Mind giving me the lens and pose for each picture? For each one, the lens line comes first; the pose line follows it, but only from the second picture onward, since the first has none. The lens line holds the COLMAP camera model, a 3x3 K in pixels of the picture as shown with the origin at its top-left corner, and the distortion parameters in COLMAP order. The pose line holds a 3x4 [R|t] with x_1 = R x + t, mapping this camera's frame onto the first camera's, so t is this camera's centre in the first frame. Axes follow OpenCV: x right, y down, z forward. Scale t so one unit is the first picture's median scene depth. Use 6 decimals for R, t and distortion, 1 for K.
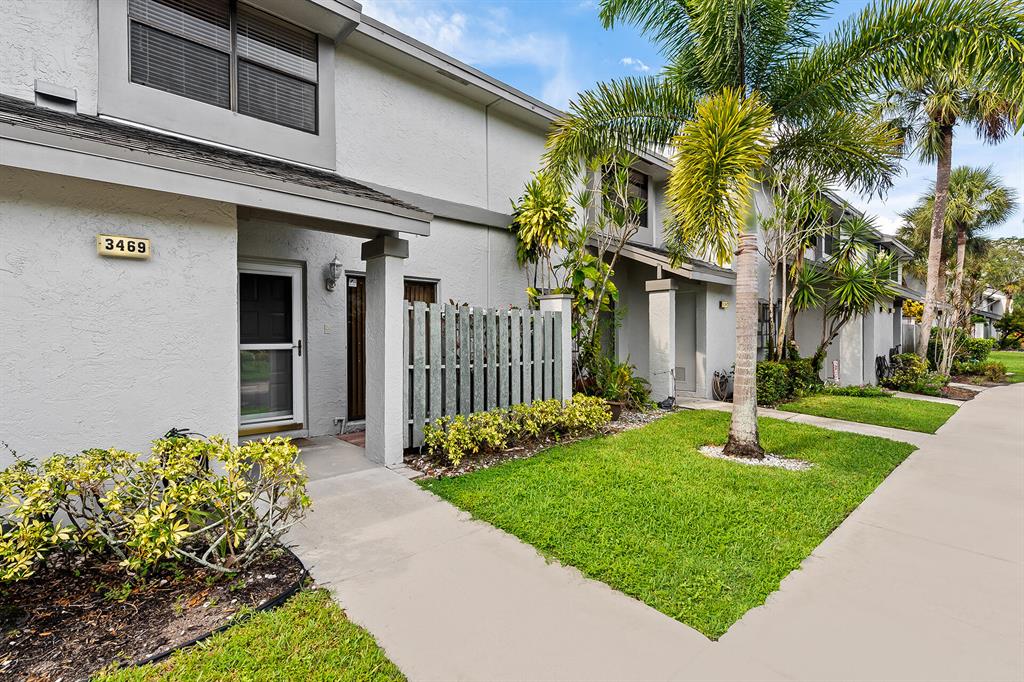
lens RADIAL K [[484.8, 0, 516.6], [0, 484.8, 340.3], [0, 0, 1]] dist [0.014782, -0.006413]
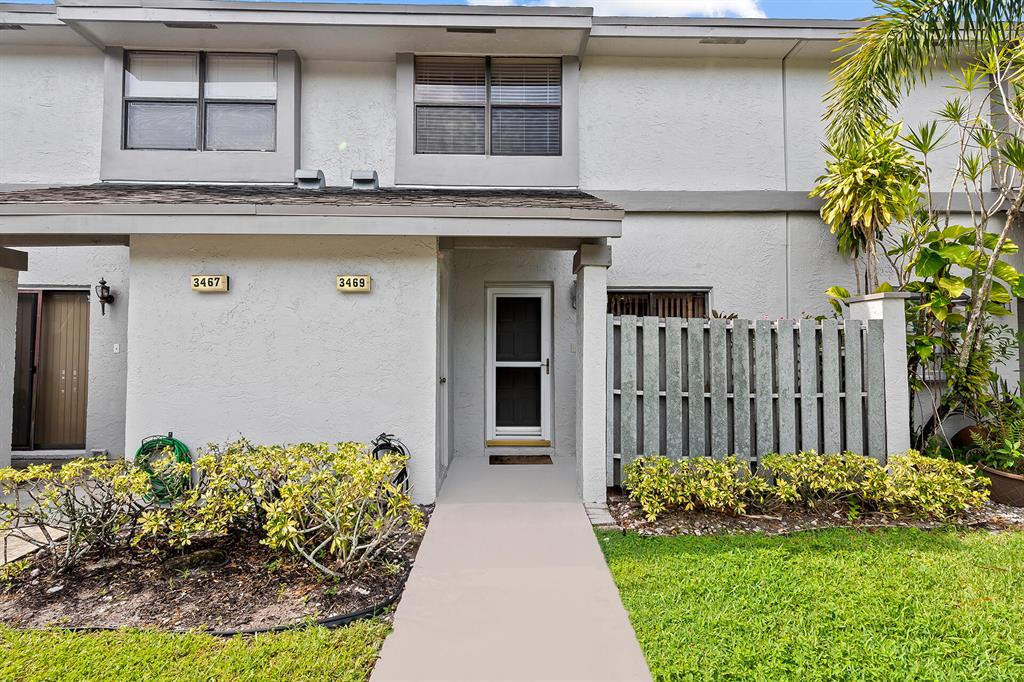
lens RADIAL K [[484.8, 0, 513.6], [0, 484.8, 338.6], [0, 0, 1]] dist [0.014782, -0.006413]
pose [[0.733376, -0.015979, -0.679635, 0.220528], [-0.010846, 0.999321, -0.035199, -0.006206], [0.679736, 0.033185, 0.732706, 0.232532]]
